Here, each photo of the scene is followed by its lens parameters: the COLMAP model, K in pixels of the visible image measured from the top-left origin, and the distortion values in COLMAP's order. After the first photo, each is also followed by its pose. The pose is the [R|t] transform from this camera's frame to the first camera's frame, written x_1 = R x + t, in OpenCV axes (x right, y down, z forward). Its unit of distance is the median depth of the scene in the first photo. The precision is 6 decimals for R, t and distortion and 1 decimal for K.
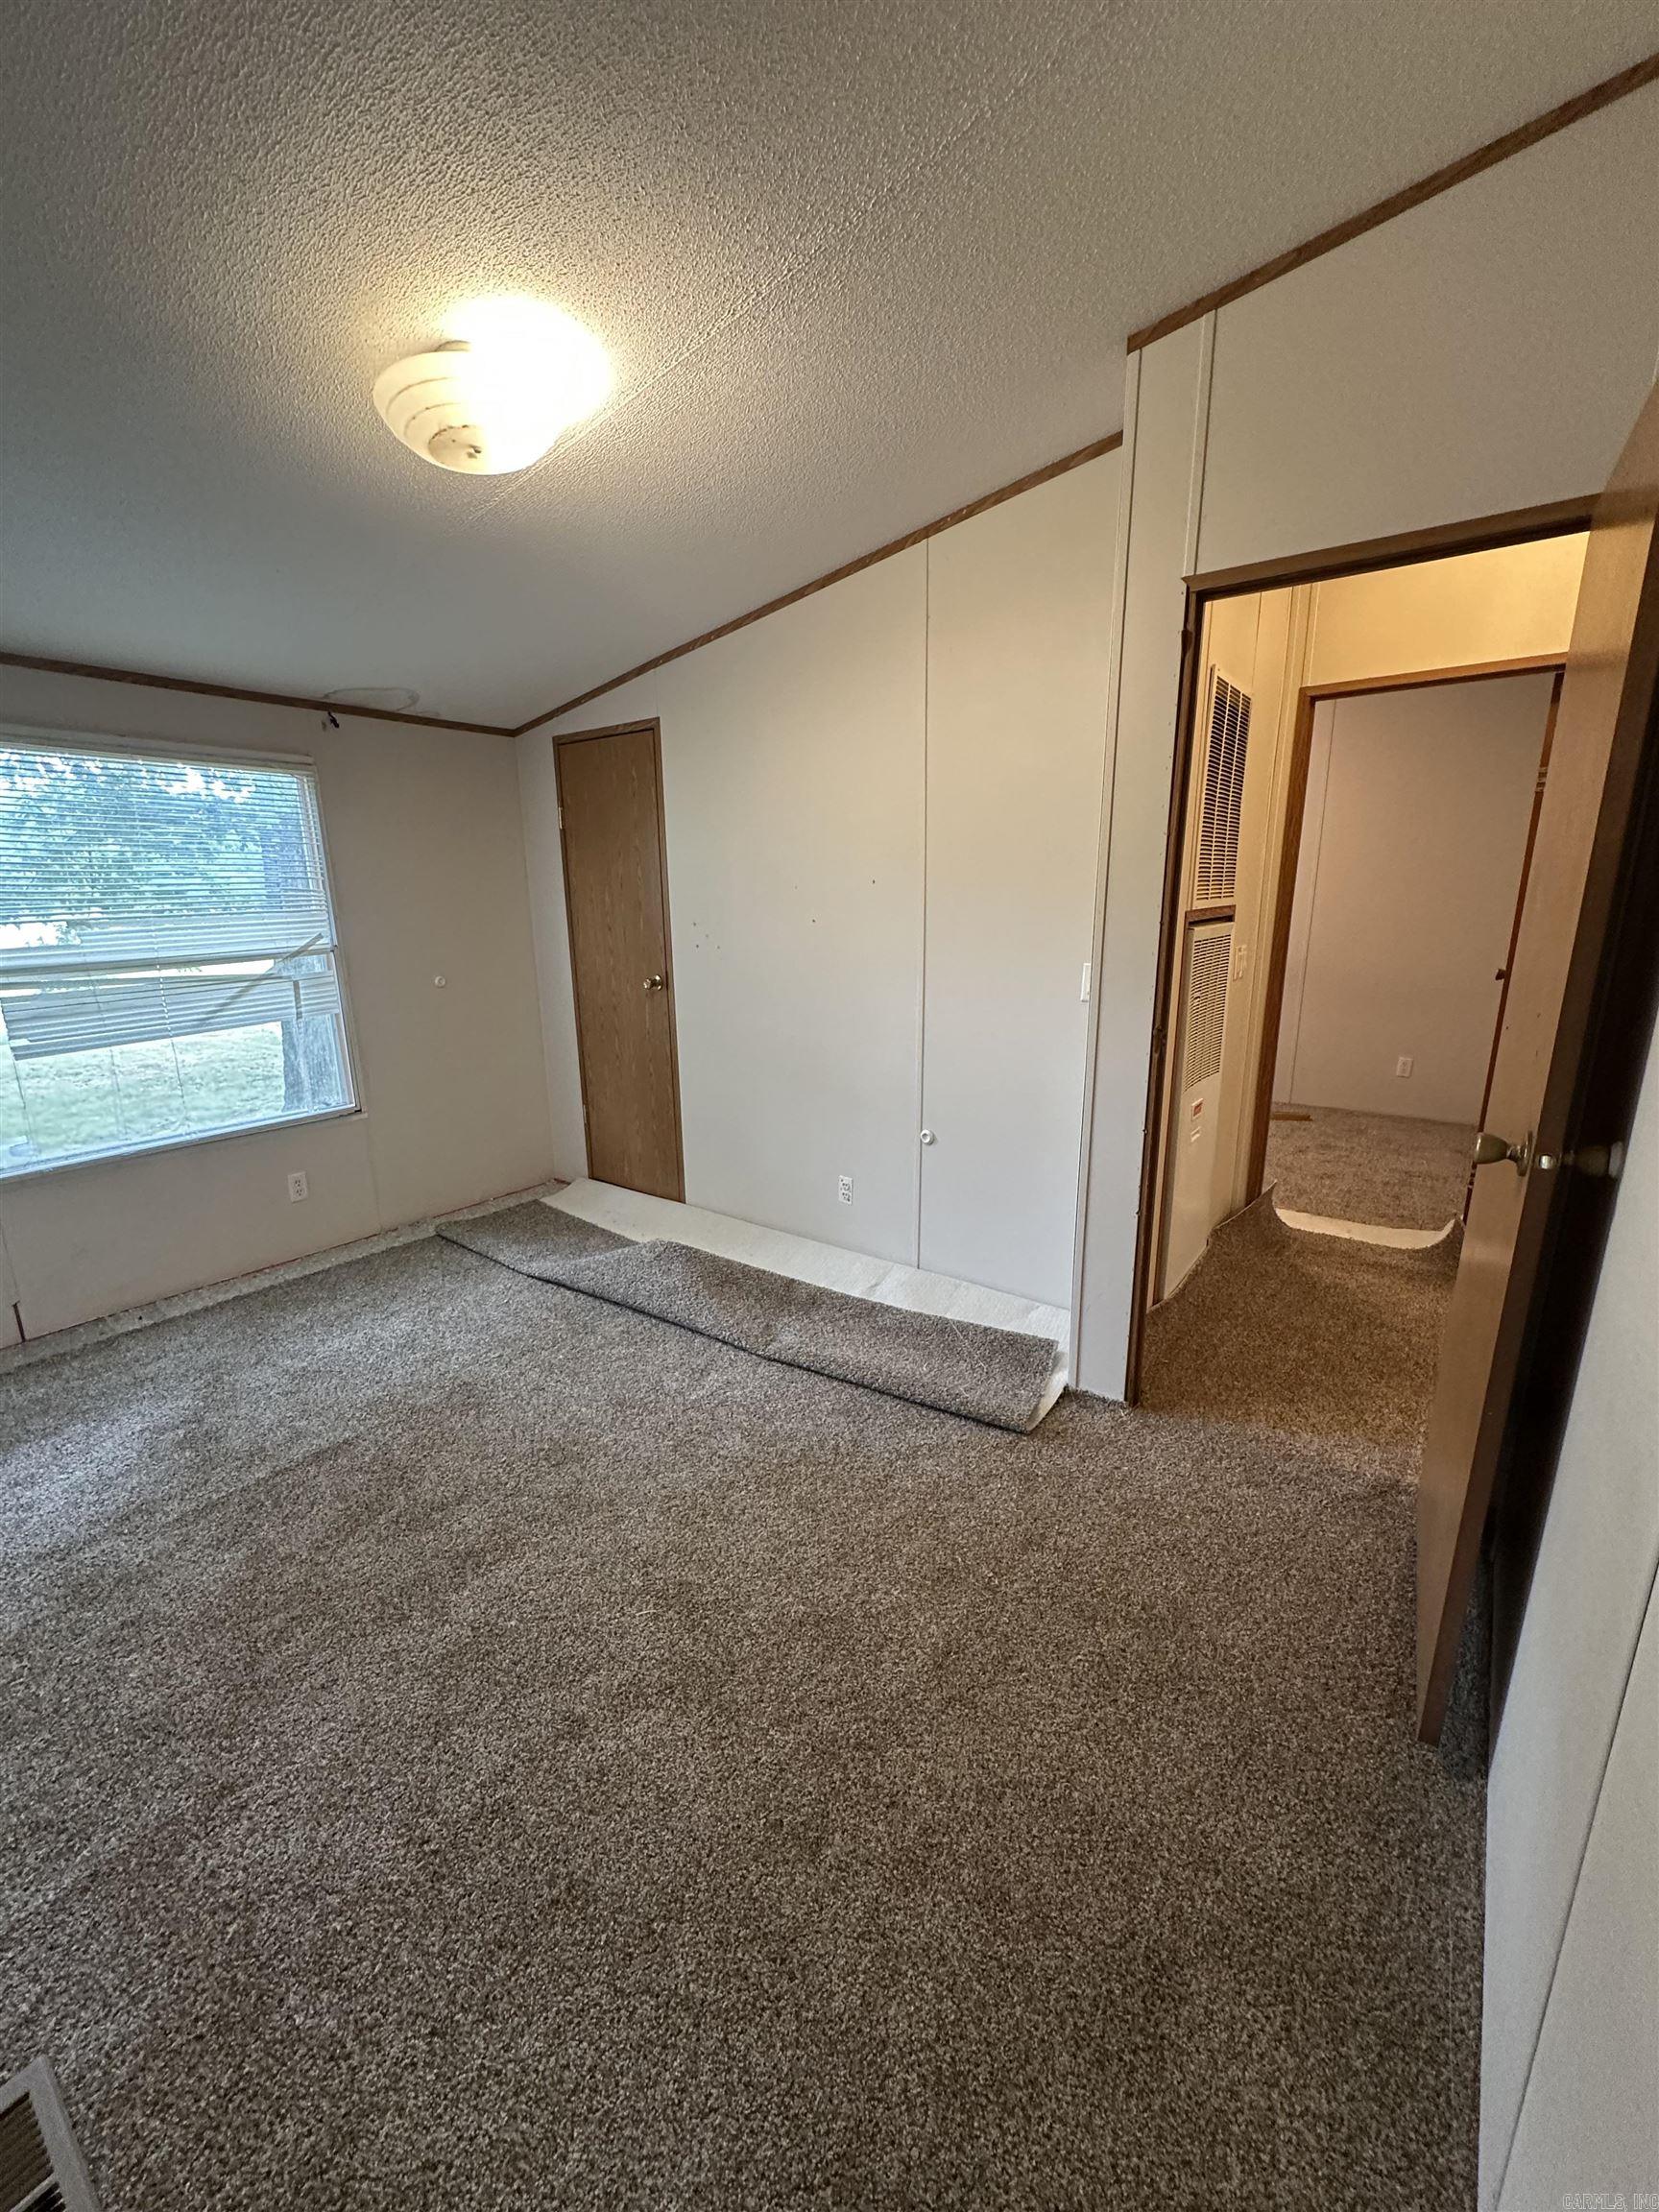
lens RADIAL K [[885.1, 0, 833.6], [0, 885.1, 1111.4], [0, 0, 1]] dist [-0.000367, 0.000334]
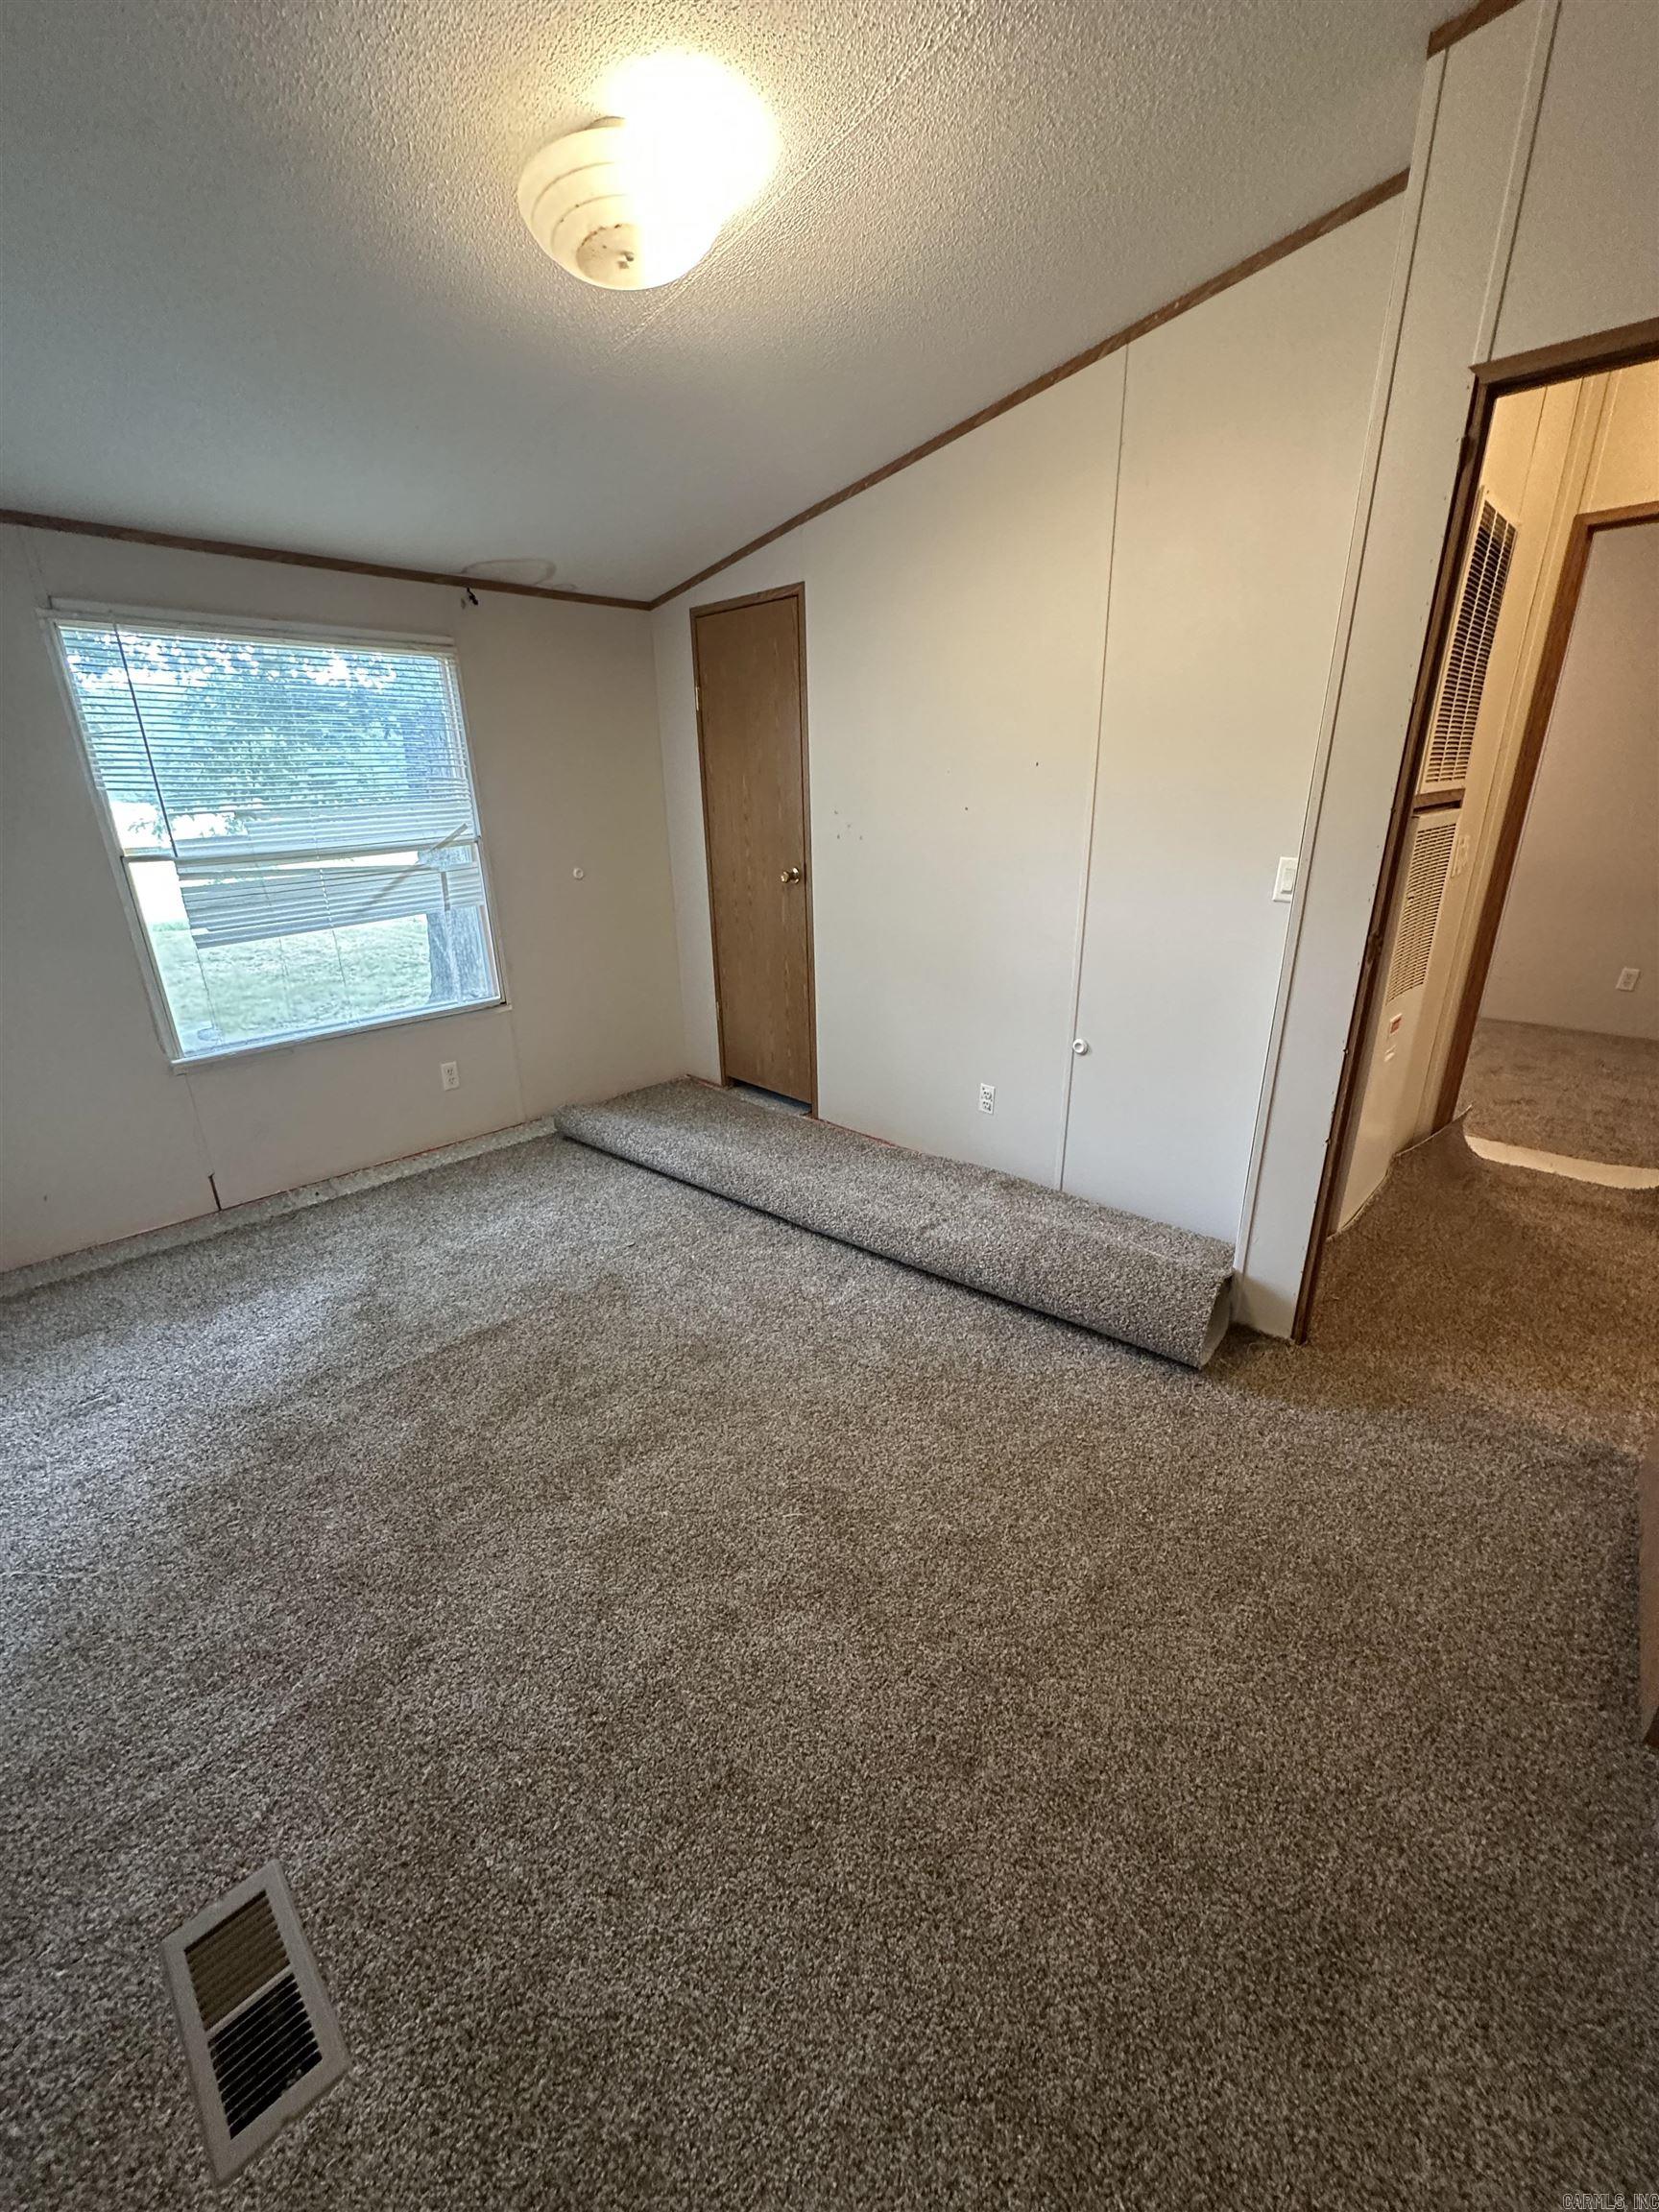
lens RADIAL K [[885.1, 0, 834.3], [0, 885.1, 1111.1], [0, 0, 1]] dist [-0.000367, 0.000334]
pose [[0.991516, 0.038787, -0.124061, -0.049481], [-0.024087, 0.992738, 0.117864, -0.011470], [0.127731, -0.113876, 0.985250, 0.052983]]
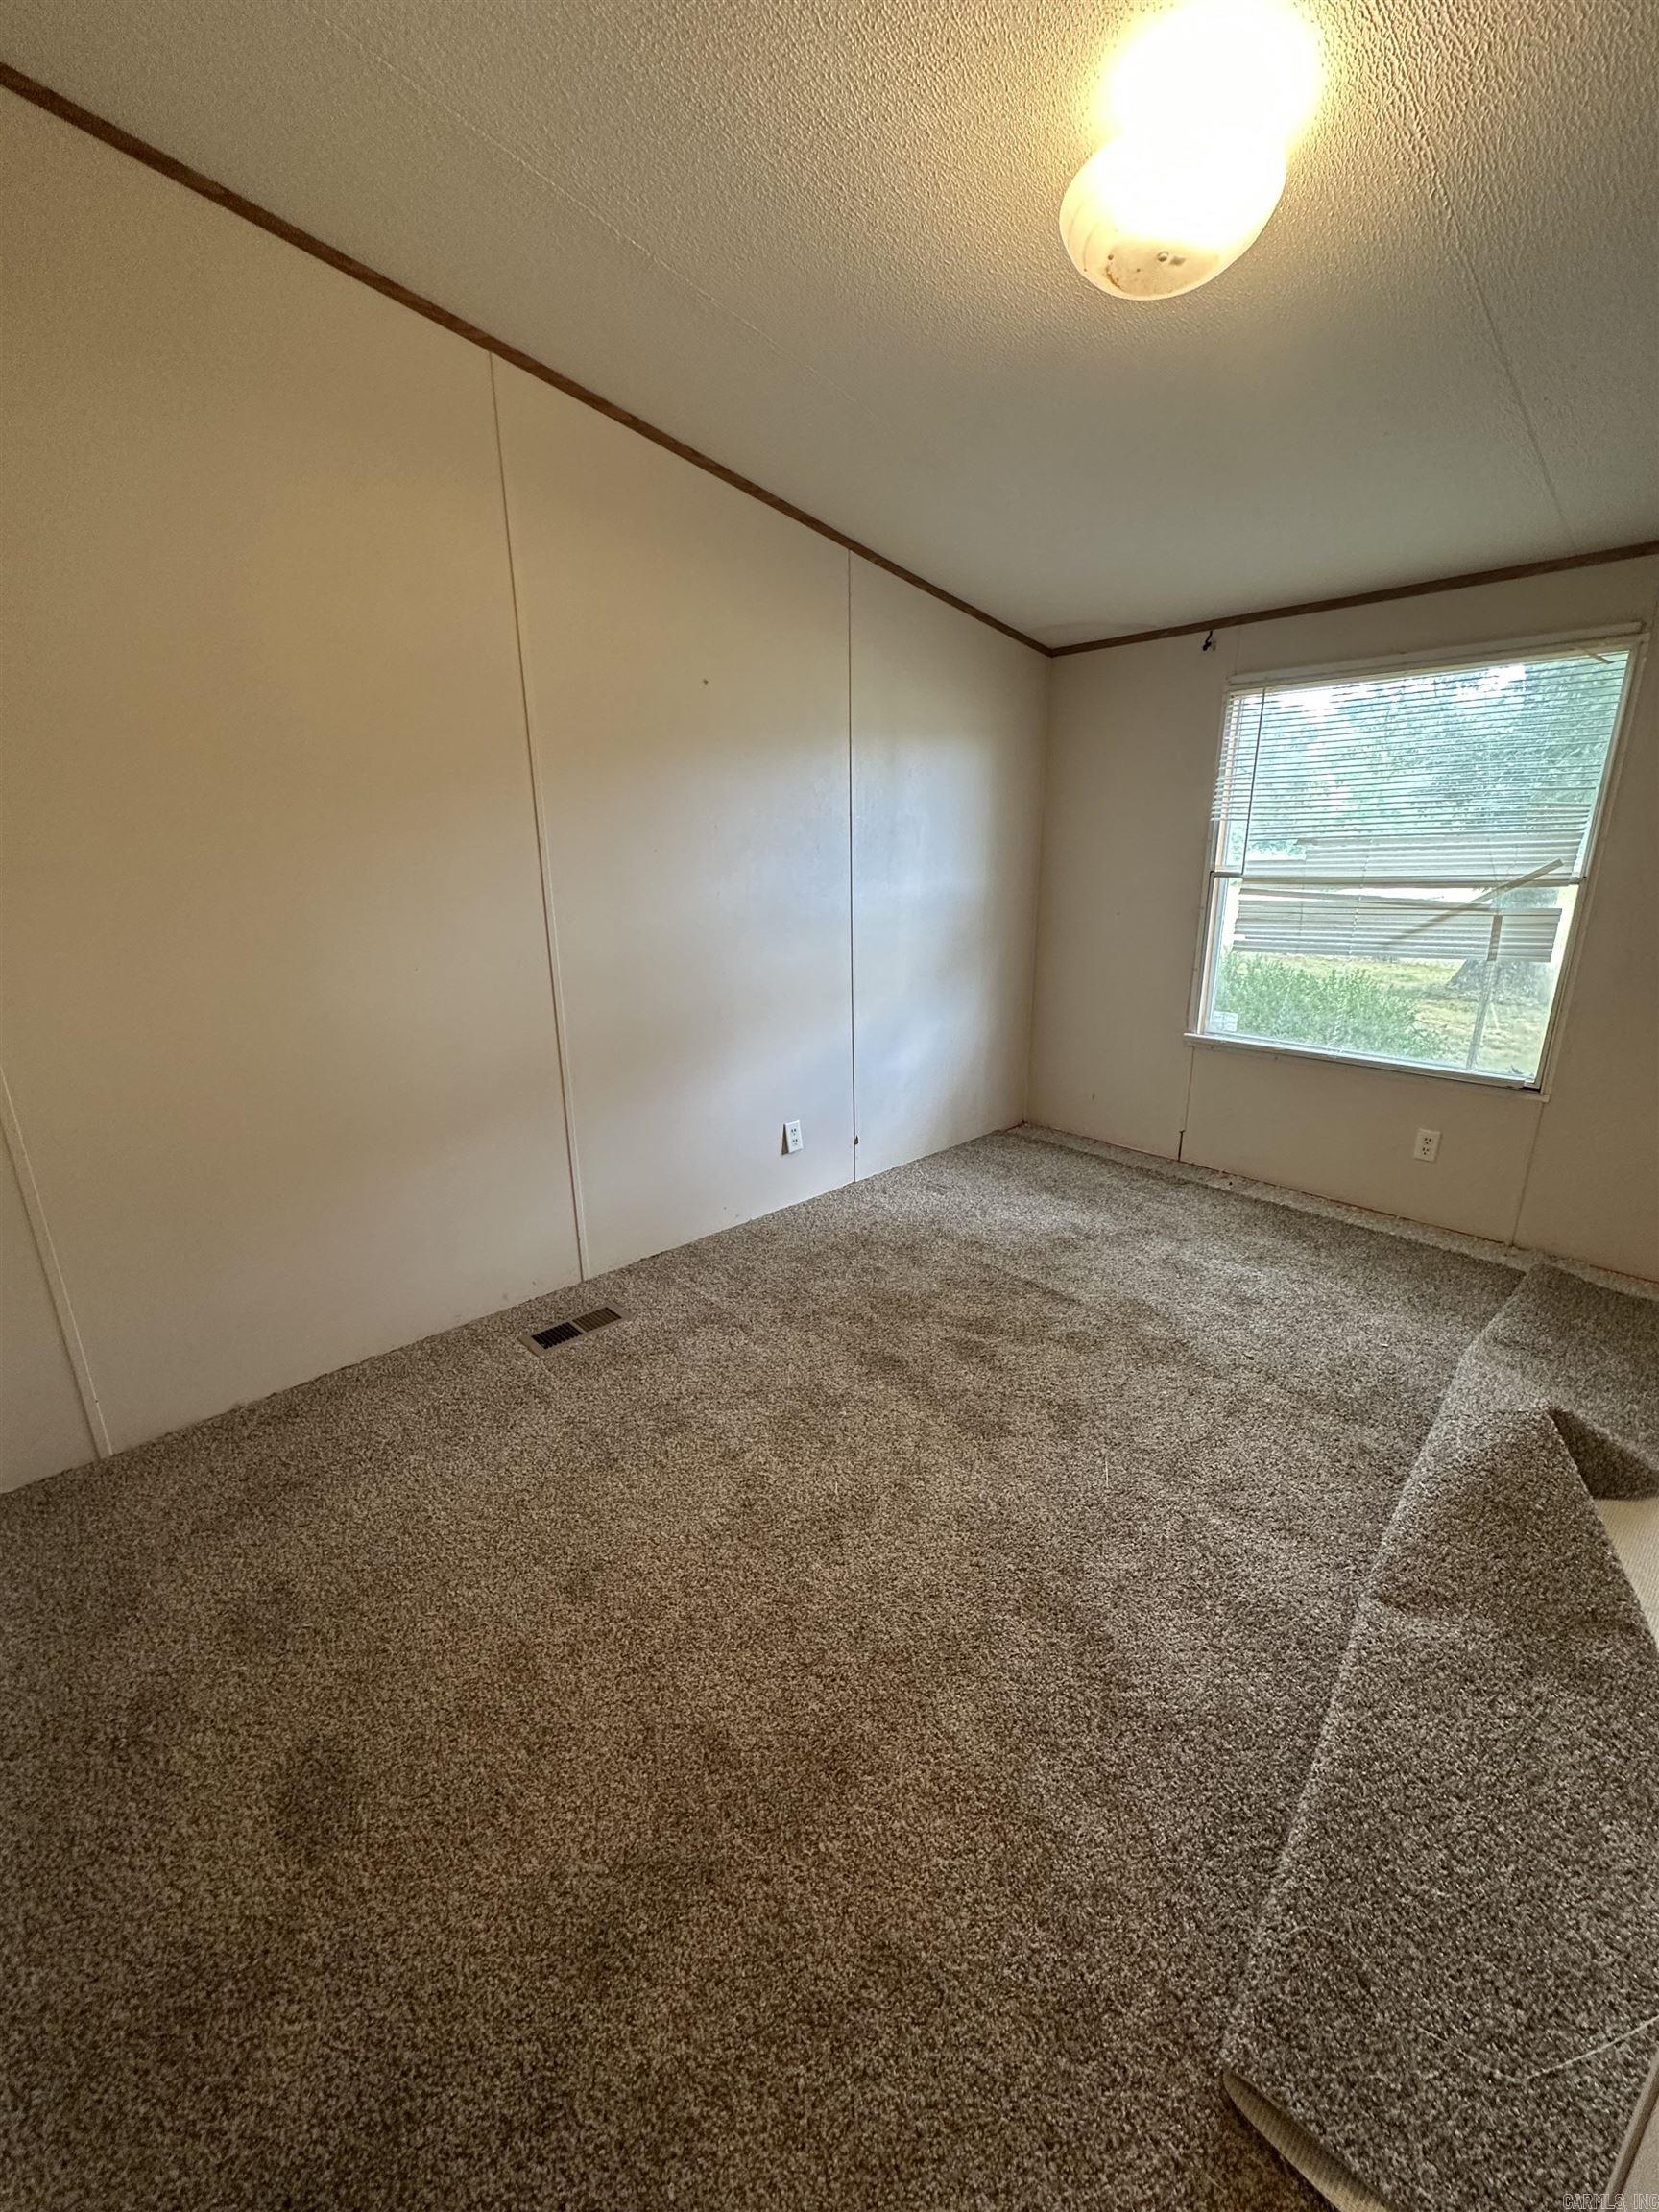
lens RADIAL K [[885.1, 0, 823.8], [0, 885.1, 1116.6], [0, 0, 1]] dist [-0.000367, 0.000334]
pose [[-0.172573, 0.298618, -0.938640, 0.585961], [-0.227460, 0.915100, 0.332949, -0.176096], [0.958374, 0.270961, -0.089998, 0.844271]]
